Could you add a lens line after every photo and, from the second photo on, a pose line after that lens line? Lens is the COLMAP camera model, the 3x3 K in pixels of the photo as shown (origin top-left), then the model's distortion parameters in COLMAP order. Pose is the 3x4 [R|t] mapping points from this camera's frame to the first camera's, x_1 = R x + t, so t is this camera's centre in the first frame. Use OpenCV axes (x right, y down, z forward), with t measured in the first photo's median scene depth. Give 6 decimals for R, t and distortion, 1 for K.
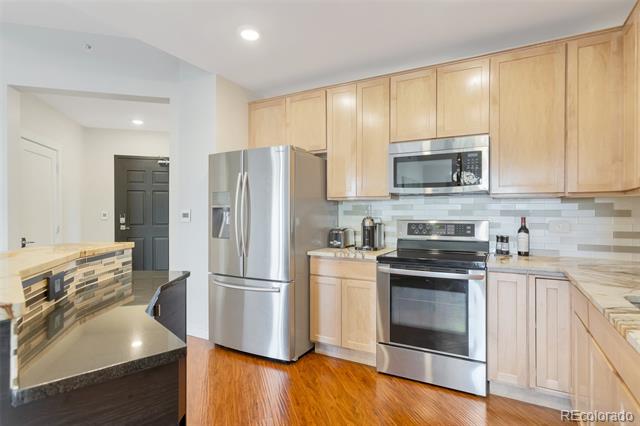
lens RADIAL K [[350.7, 0, 317.7], [0, 350.7, 213.5], [0, 0, 1]] dist [0.015742, 0.001544]
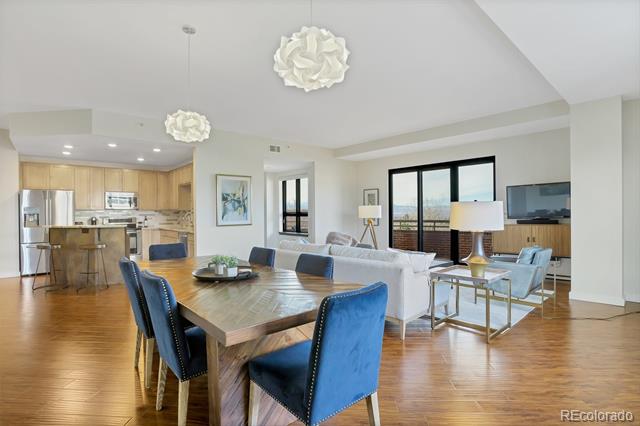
lens RADIAL K [[318.2, 0, 314.6], [0, 318.2, 219.0], [0, 0, 1]] dist [-0.039669, 0.012293]
pose [[0.347940, -0.018448, 0.937335, -1.637369], [0.010414, 0.999821, 0.015812, 0.006363], [-0.937459, 0.004259, 0.348070, -1.542128]]
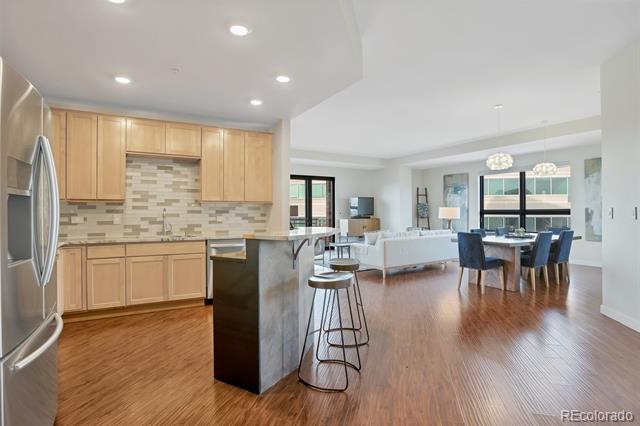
lens RADIAL K [[344.7, 0, 319.5], [0, 344.7, 212.4], [0, 0, 1]] dist [-0.048024, 0.002029]
pose [[-0.867341, 0.005965, 0.497679, -0.929879], [0.005437, 0.999982, -0.002509, 0.013039], [-0.497685, 0.000529, -0.867358, 1.346026]]
